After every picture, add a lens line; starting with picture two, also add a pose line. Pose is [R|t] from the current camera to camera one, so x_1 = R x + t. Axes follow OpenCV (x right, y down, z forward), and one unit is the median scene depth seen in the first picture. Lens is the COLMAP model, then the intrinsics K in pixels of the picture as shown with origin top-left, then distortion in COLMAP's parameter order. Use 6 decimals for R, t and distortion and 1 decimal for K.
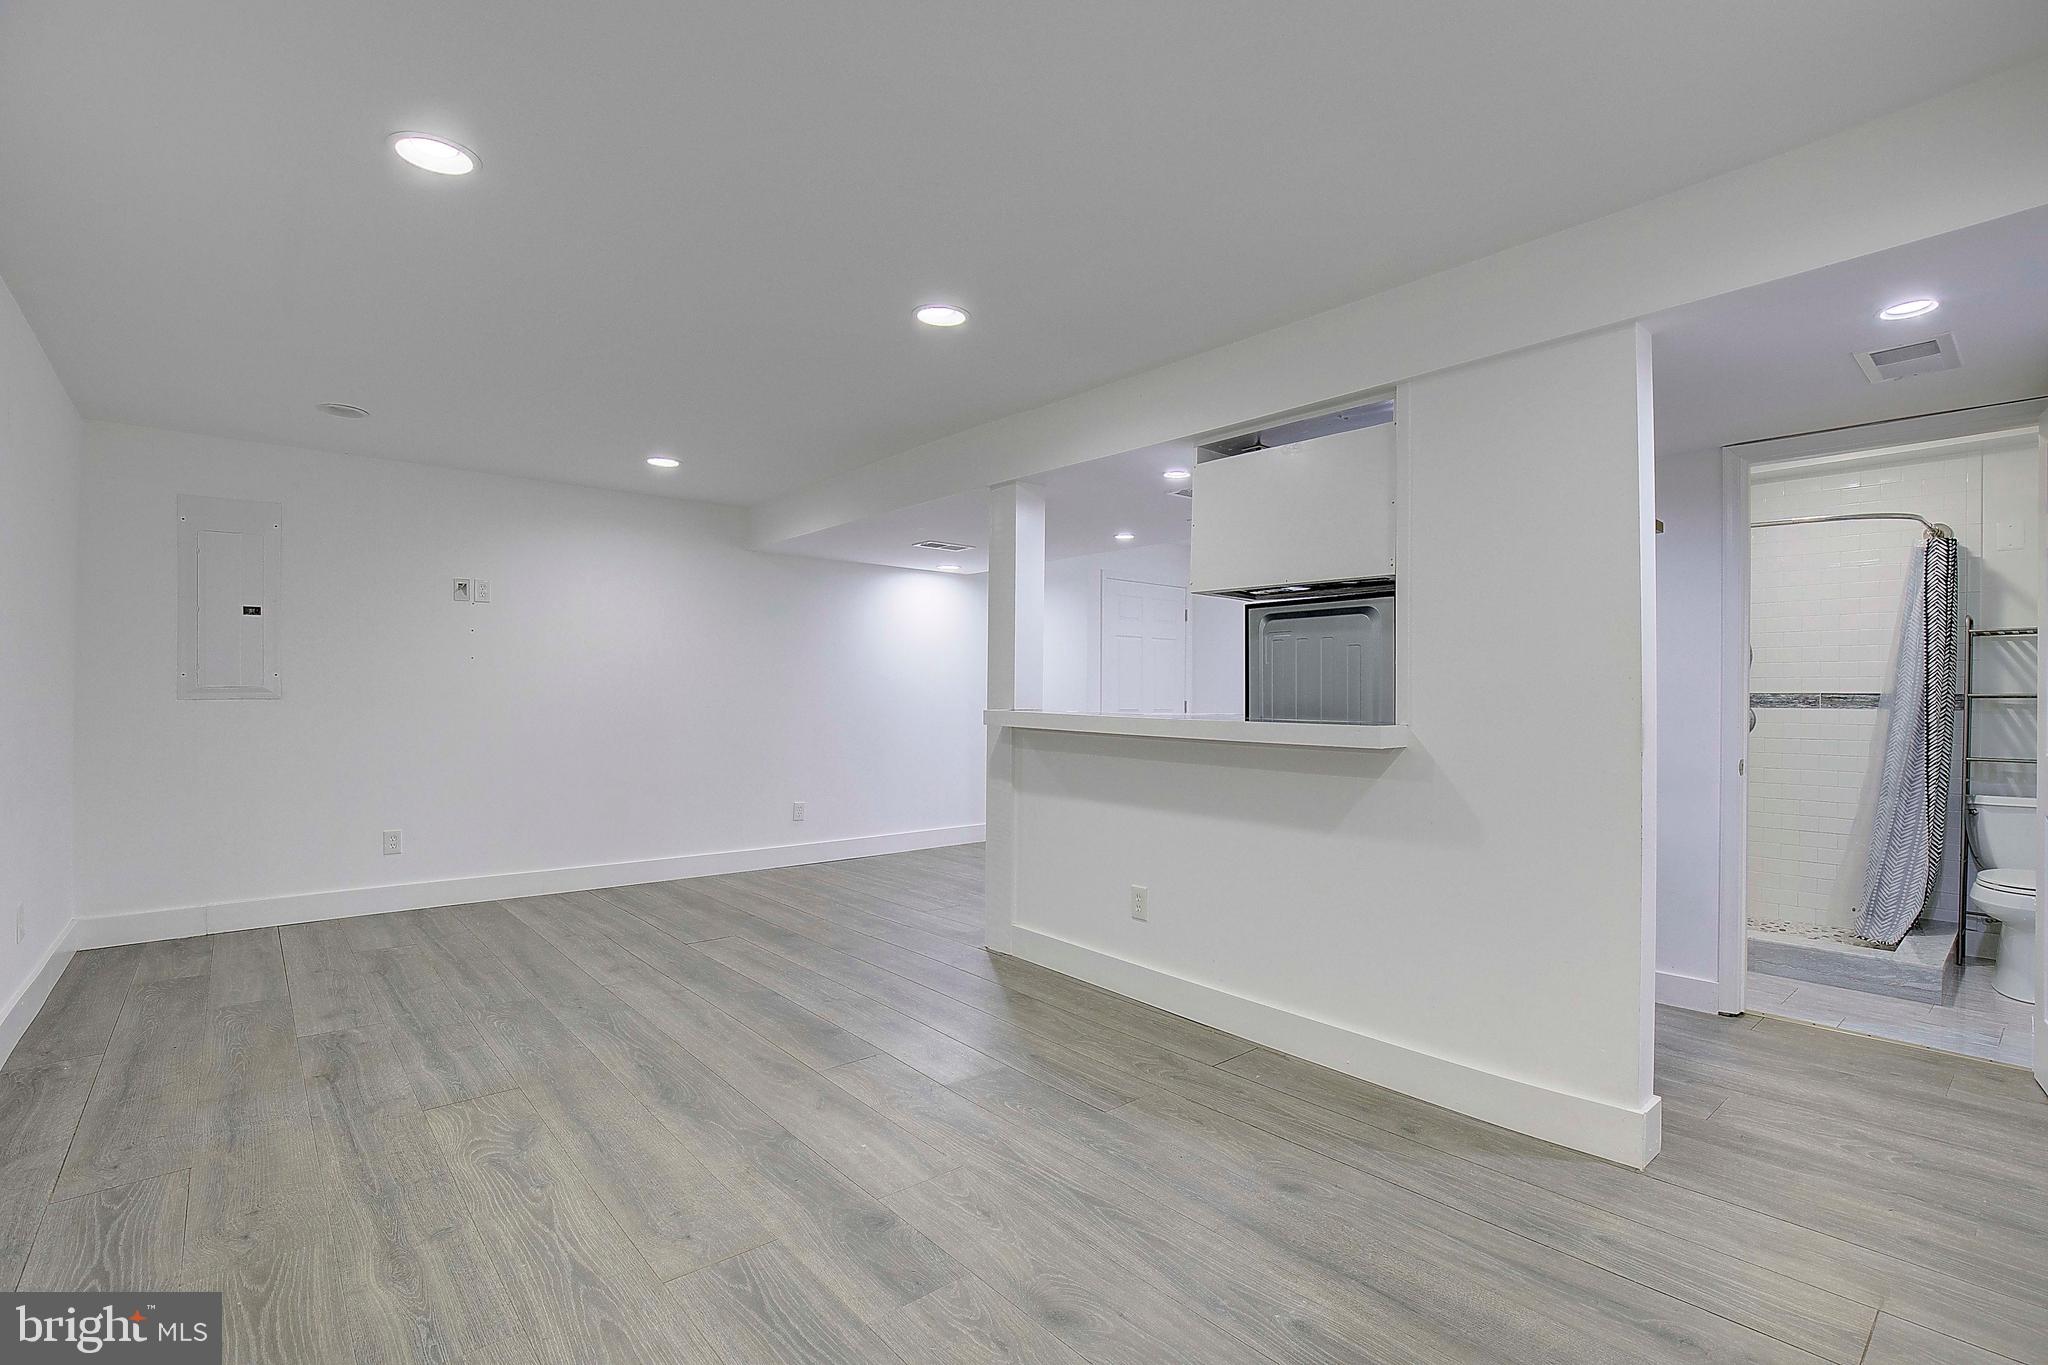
lens RADIAL K [[942.3, 0, 1036.5], [0, 942.3, 694.7], [0, 0, 1]] dist [-0.032132, 0.004417]
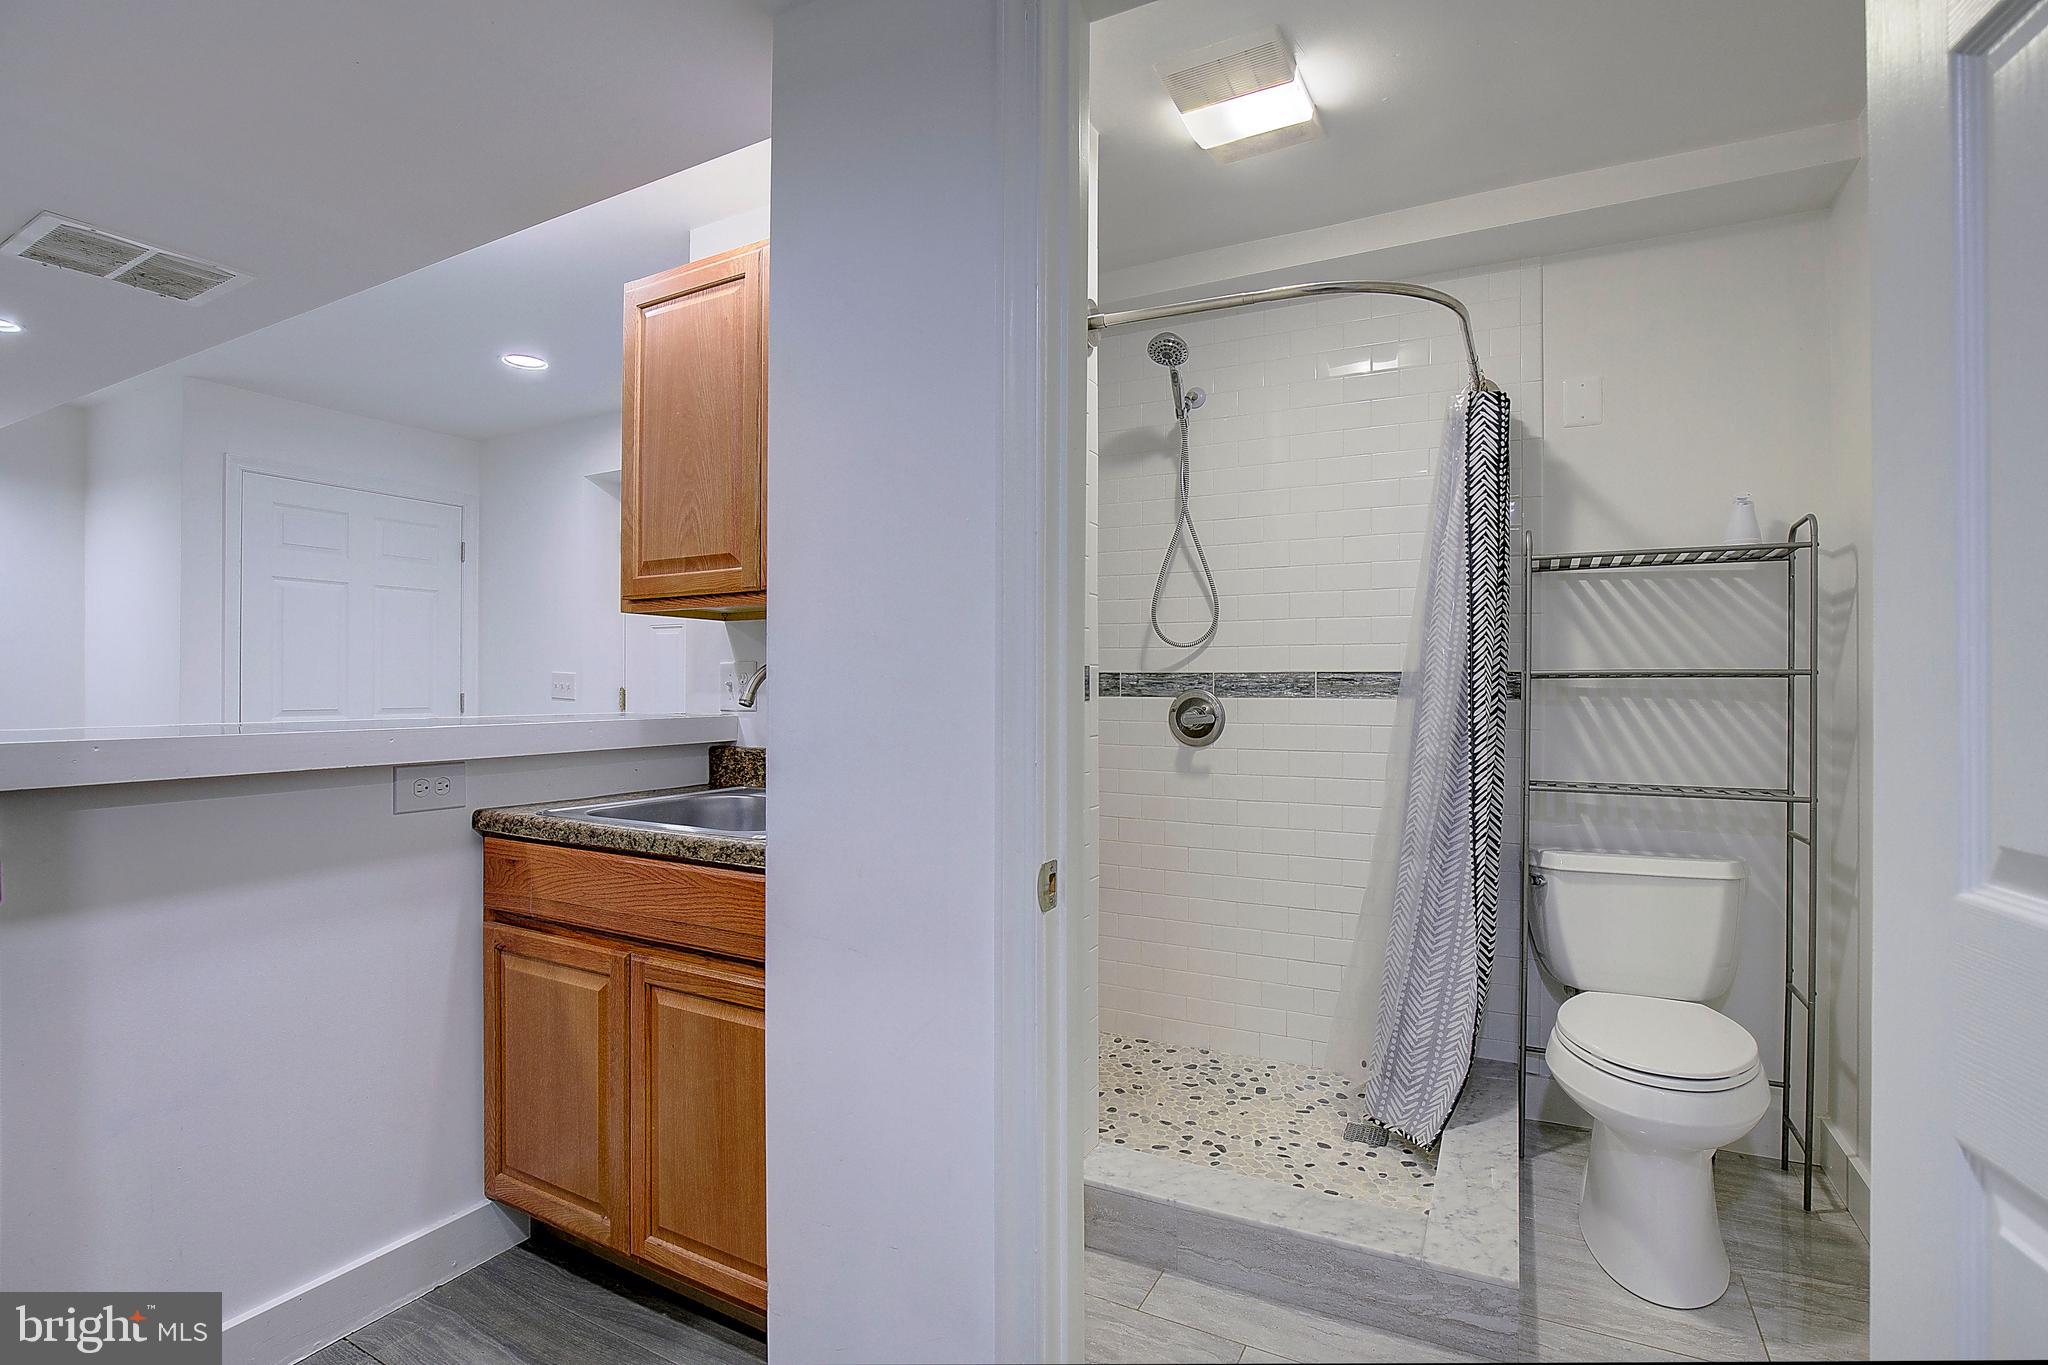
lens RADIAL K [[942.3, 0, 1031.1], [0, 942.3, 687.5], [0, 0, 1]] dist [-0.032132, 0.004417]
pose [[0.933067, -0.004474, 0.359675, 0.516674], [0.004664, 0.999989, 0.000341, 0.007754], [-0.359673, 0.001359, 0.933077, 0.564789]]
